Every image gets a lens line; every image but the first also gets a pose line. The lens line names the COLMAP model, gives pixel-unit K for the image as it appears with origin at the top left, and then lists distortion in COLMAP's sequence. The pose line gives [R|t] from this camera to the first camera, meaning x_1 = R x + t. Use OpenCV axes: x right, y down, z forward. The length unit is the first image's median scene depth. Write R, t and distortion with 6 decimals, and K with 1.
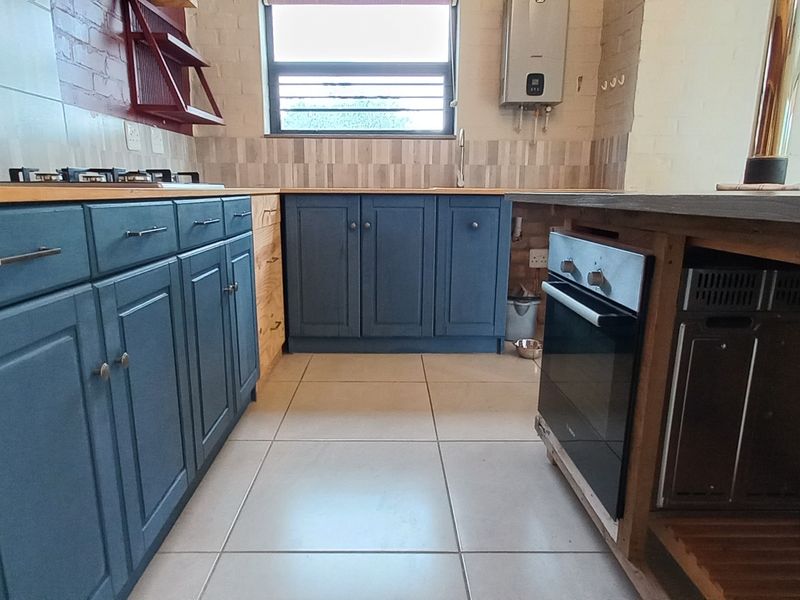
lens RADIAL K [[531.4, 0, 393.8], [0, 531.4, 296.6], [0, 0, 1]] dist [0.015551, 0.000073]
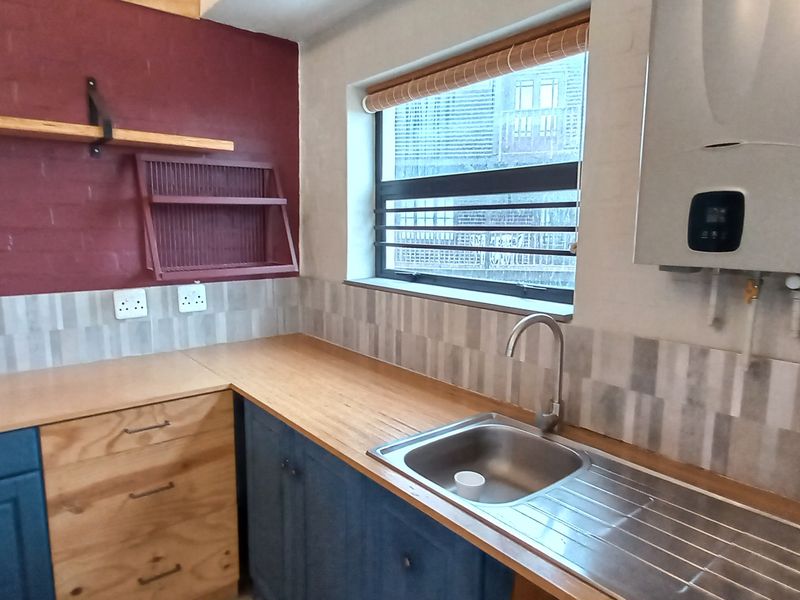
lens RADIAL K [[531.4, 0, 393.8], [0, 531.4, 296.6], [0, 0, 1]] dist [0.015551, 0.000073]
pose [[0.606306, 0.109470, -0.787660, 0.410968], [-0.166100, 0.986066, 0.009188, -0.310367], [0.777691, 0.125259, 0.616041, 0.610344]]
